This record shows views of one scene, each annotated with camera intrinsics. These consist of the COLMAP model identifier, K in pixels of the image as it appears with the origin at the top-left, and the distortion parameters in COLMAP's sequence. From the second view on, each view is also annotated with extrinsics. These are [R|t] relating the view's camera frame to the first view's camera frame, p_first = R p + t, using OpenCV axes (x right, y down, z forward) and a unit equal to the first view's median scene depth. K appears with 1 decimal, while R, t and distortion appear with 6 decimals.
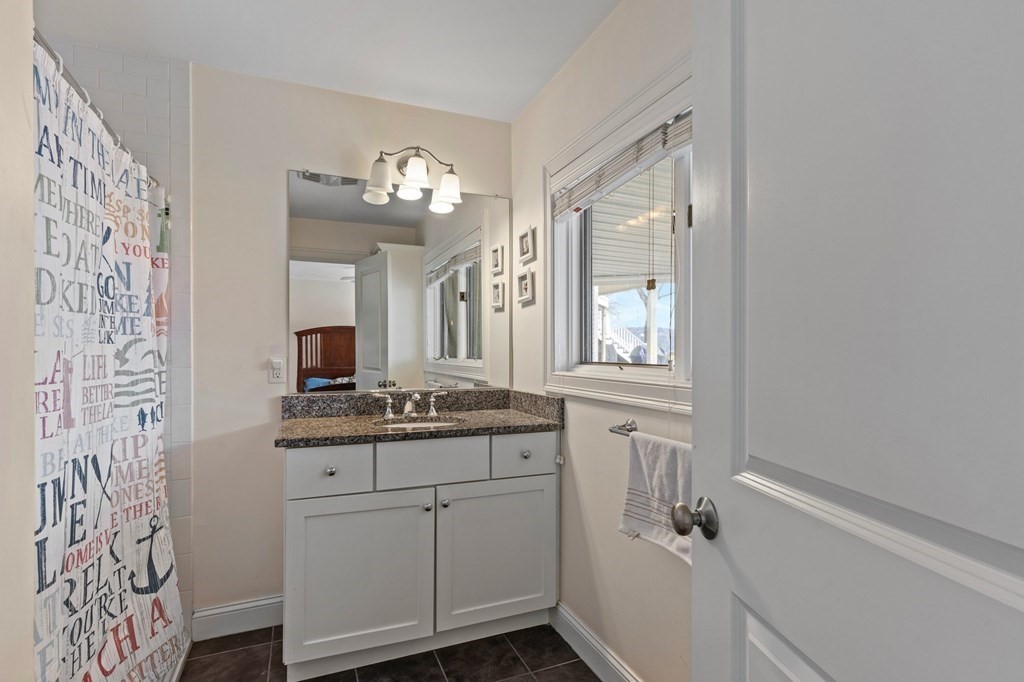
lens RADIAL K [[496.3, 0, 511.5], [0, 496.3, 348.3], [0, 0, 1]] dist [0.003356, -0.000429]
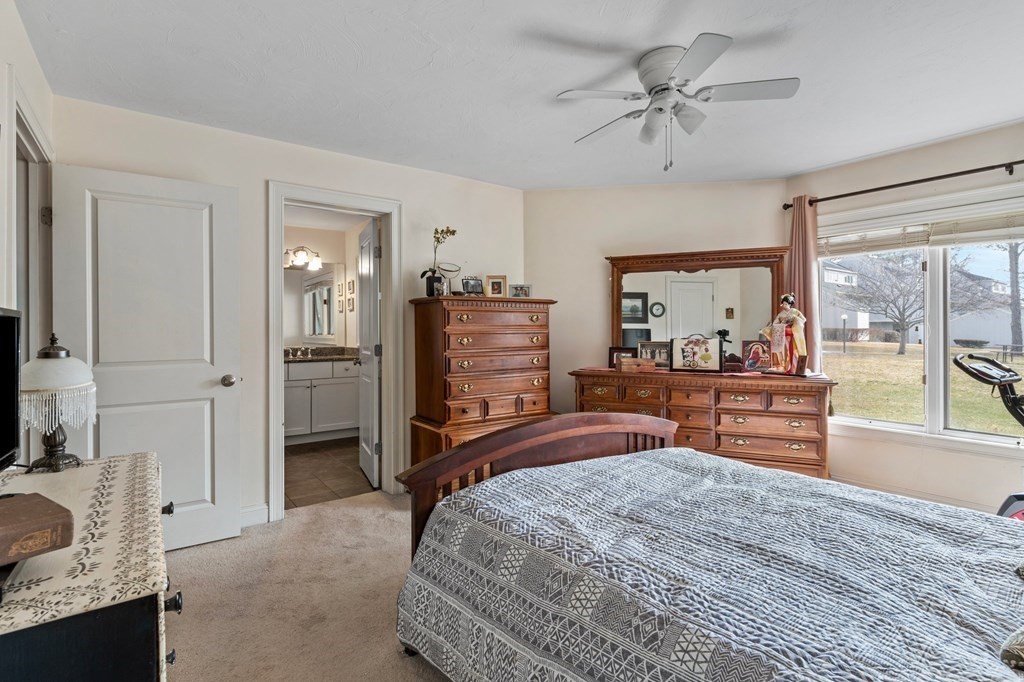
lens RADIAL K [[496.3, 0, 505.9], [0, 496.3, 336.6], [0, 0, 1]] dist [0.003356, -0.000429]
pose [[0.974034, -0.003314, 0.226377, 0.213943], [-0.000058, 0.999889, 0.014887, 0.000162], [-0.226402, -0.014513, 0.973926, -1.495289]]
